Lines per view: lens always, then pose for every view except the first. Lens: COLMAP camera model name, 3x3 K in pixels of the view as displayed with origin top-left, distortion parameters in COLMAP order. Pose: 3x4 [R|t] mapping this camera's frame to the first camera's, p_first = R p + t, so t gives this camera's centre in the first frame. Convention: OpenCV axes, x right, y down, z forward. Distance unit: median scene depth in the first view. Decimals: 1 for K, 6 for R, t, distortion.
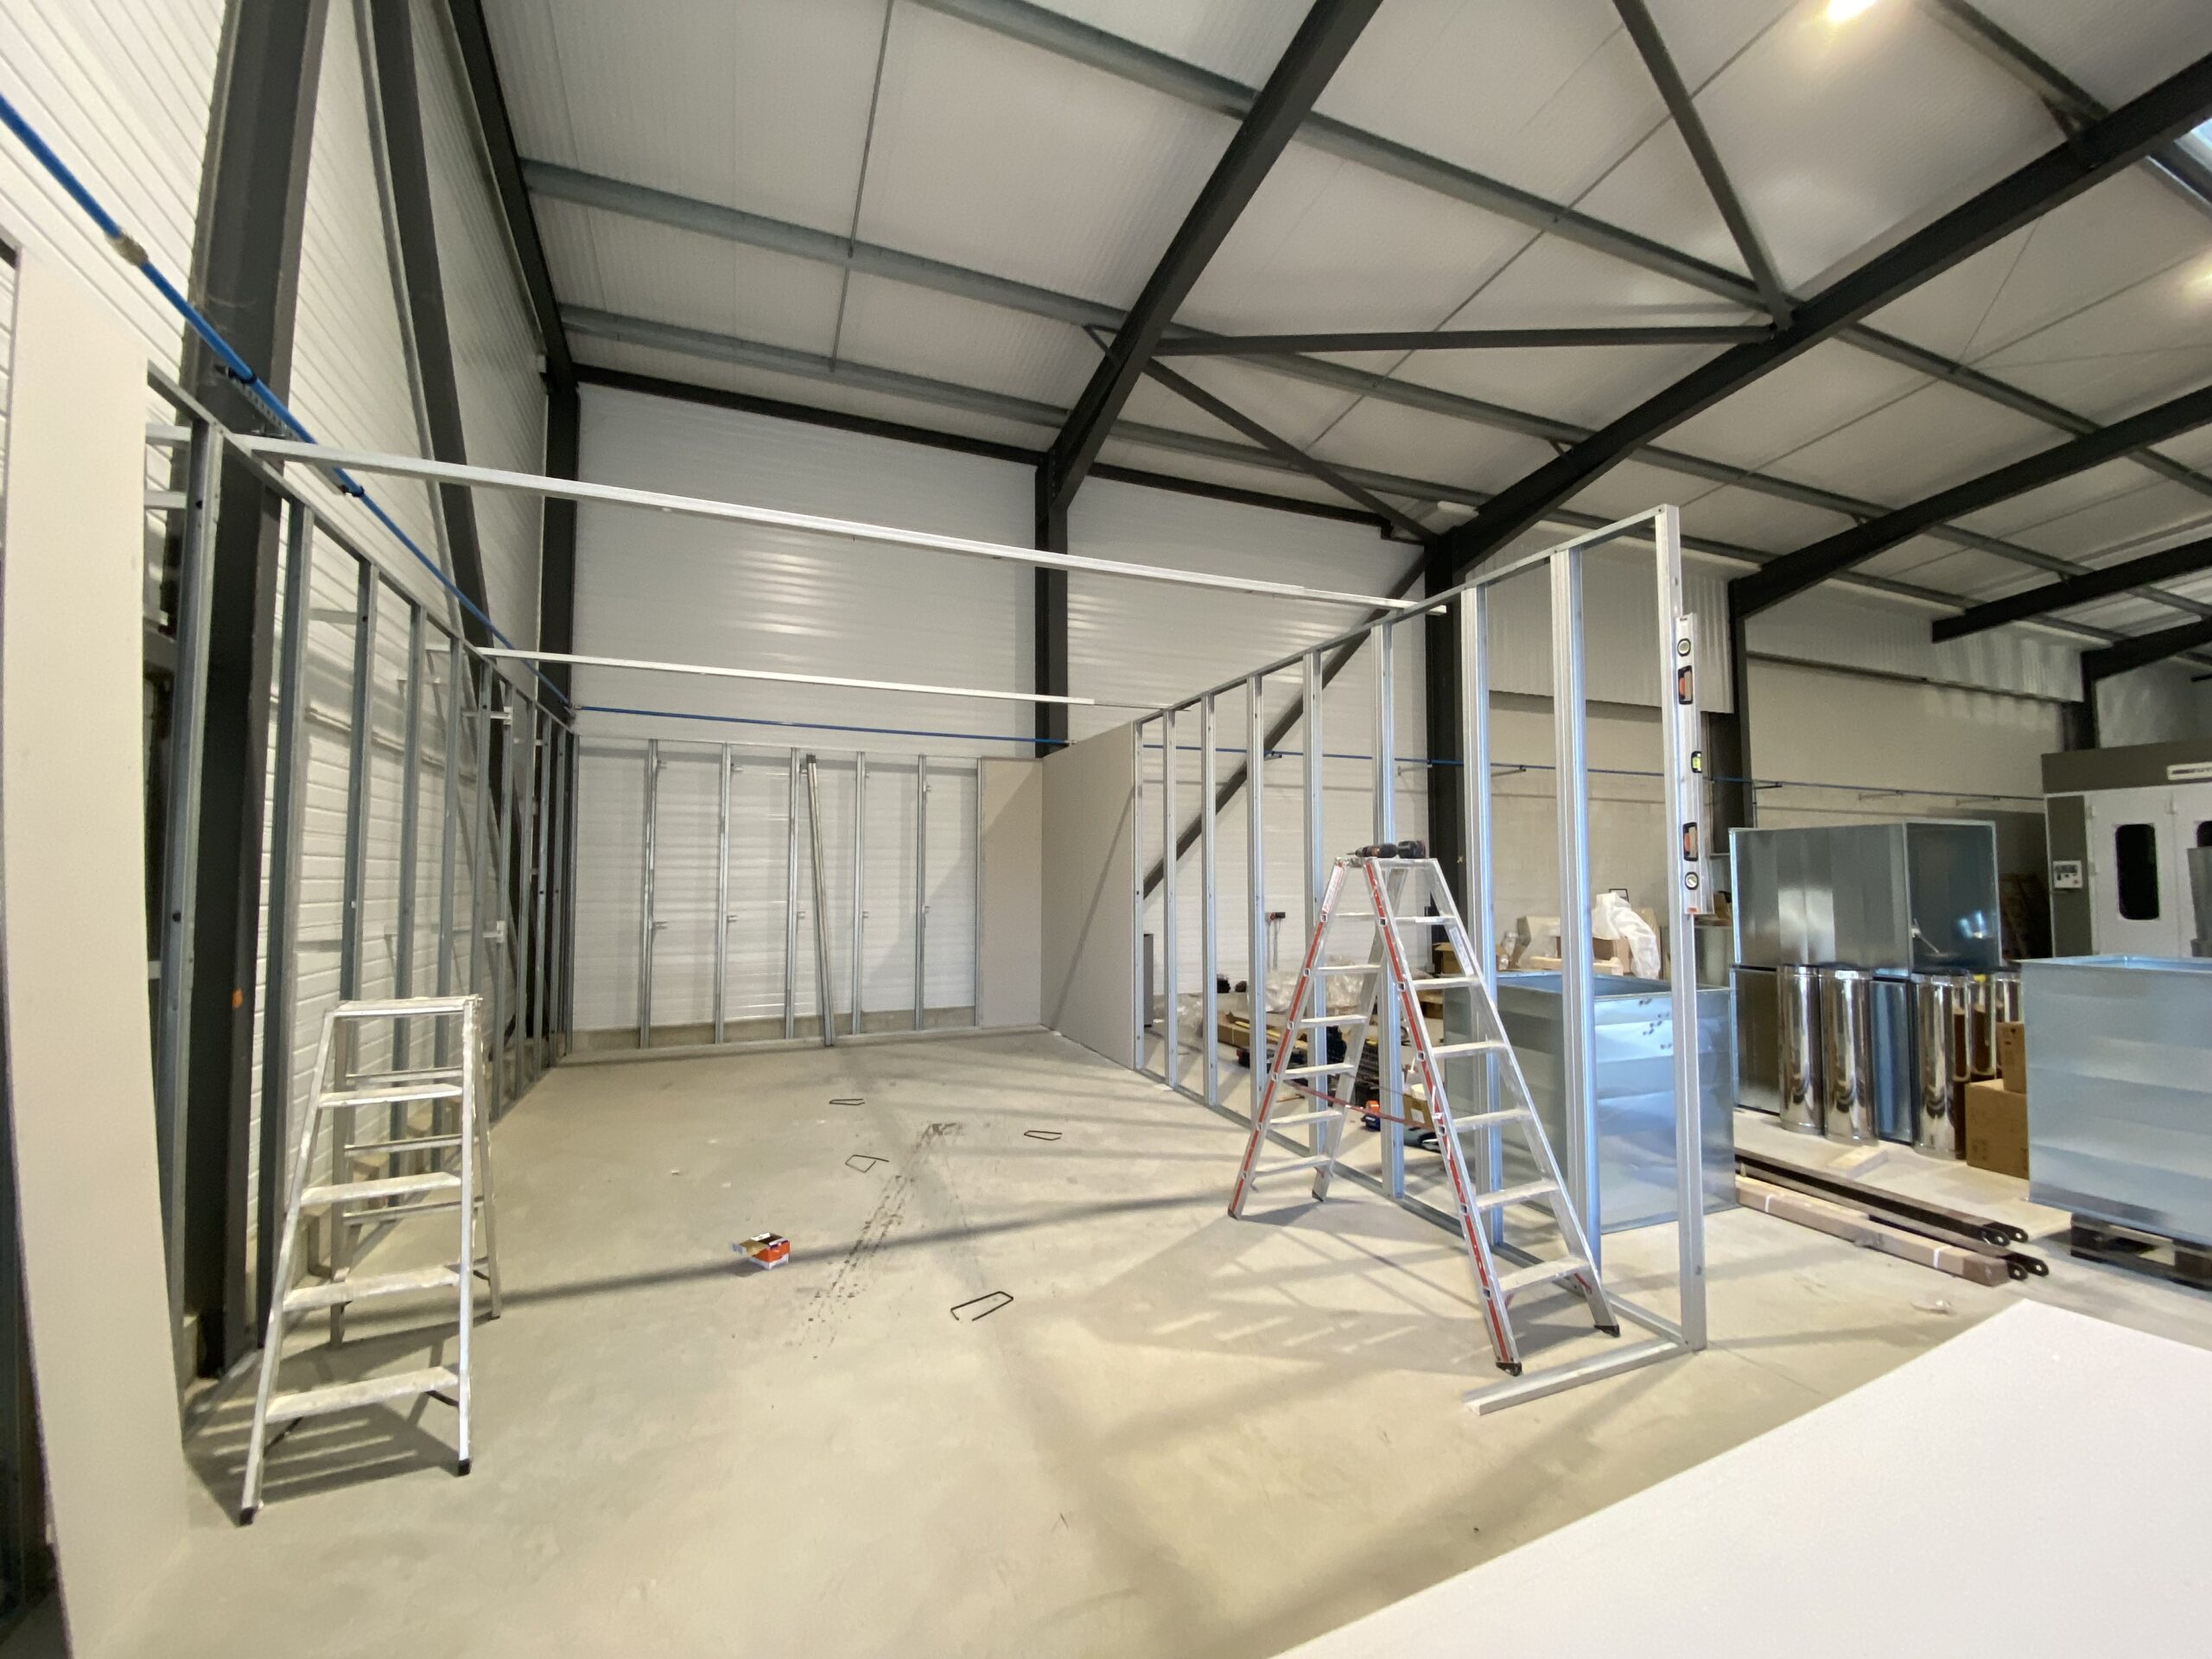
lens RADIAL K [[905.4, 0, 1079.7], [0, 905.4, 835.4], [0, 0, 1]] dist [0.033795, -0.027908]
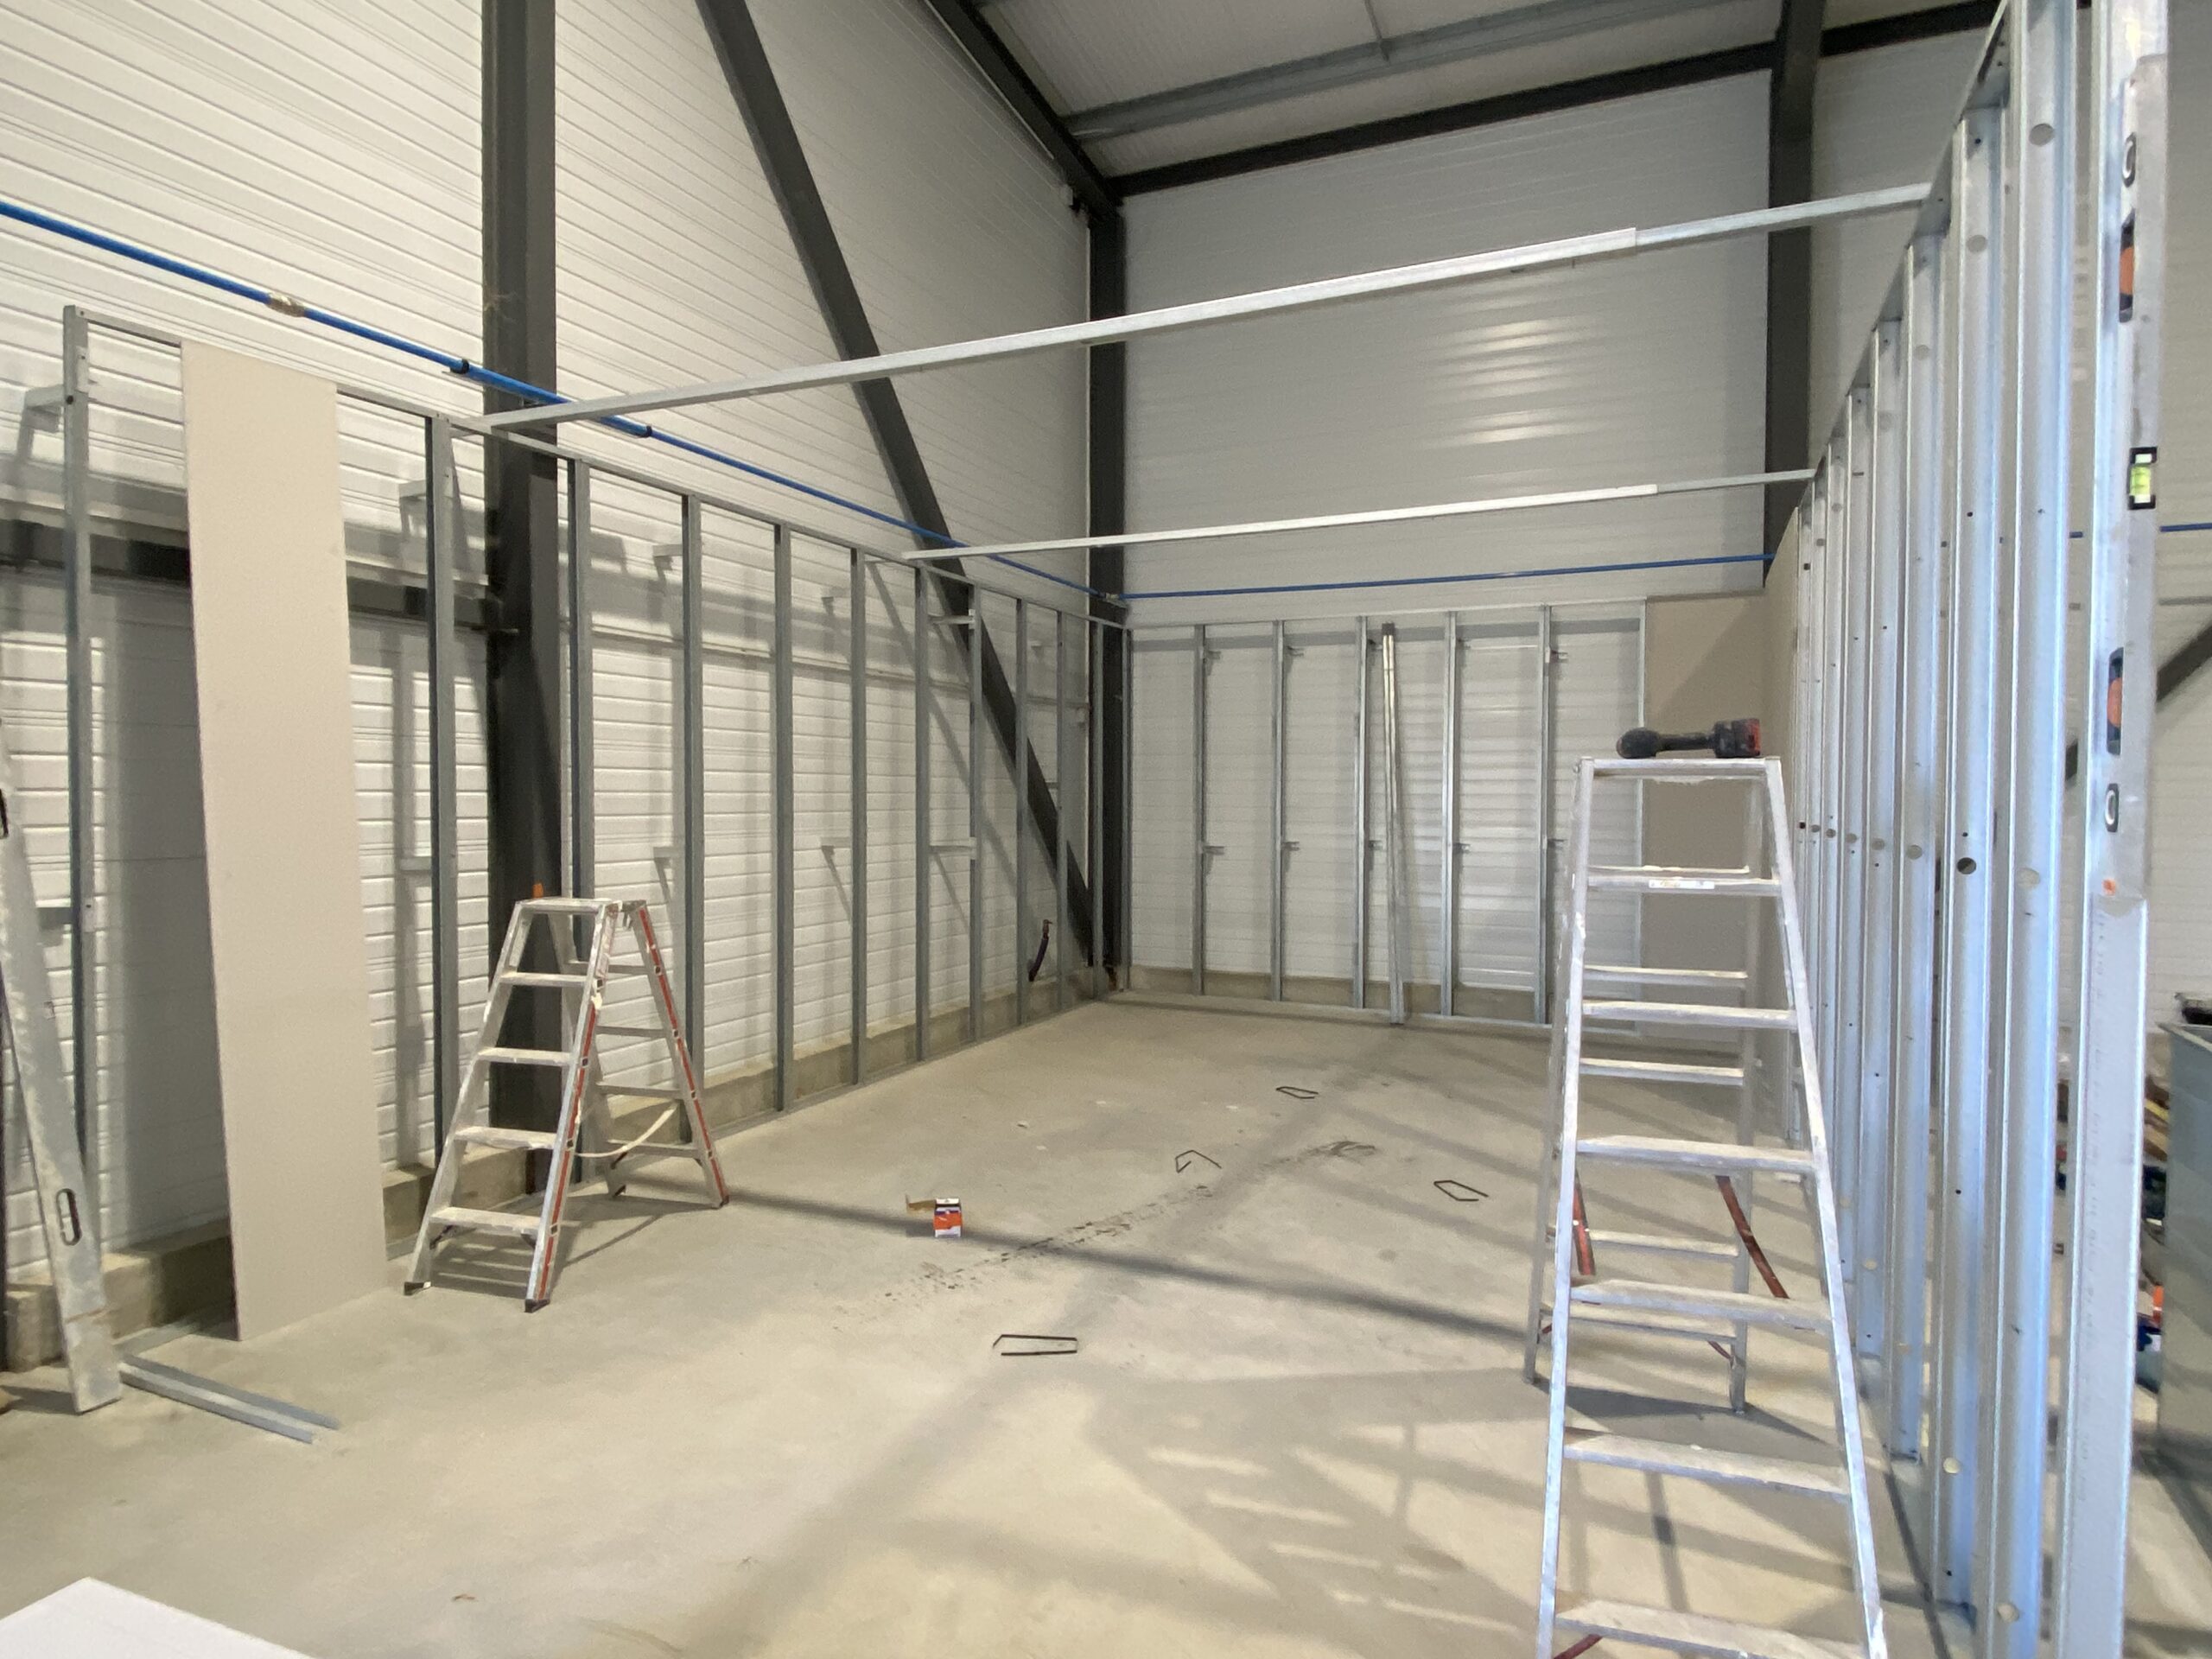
lens RADIAL K [[1268.9, 0, 1106.0], [0, 1268.9, 829.5], [0, 0, 1]] dist [0.127574, -0.168515]
pose [[0.692456, 0.025338, -0.721015, 0.536068], [0.028404, 0.997651, 0.062339, 0.008496], [0.720901, -0.063647, 0.690110, 0.235491]]
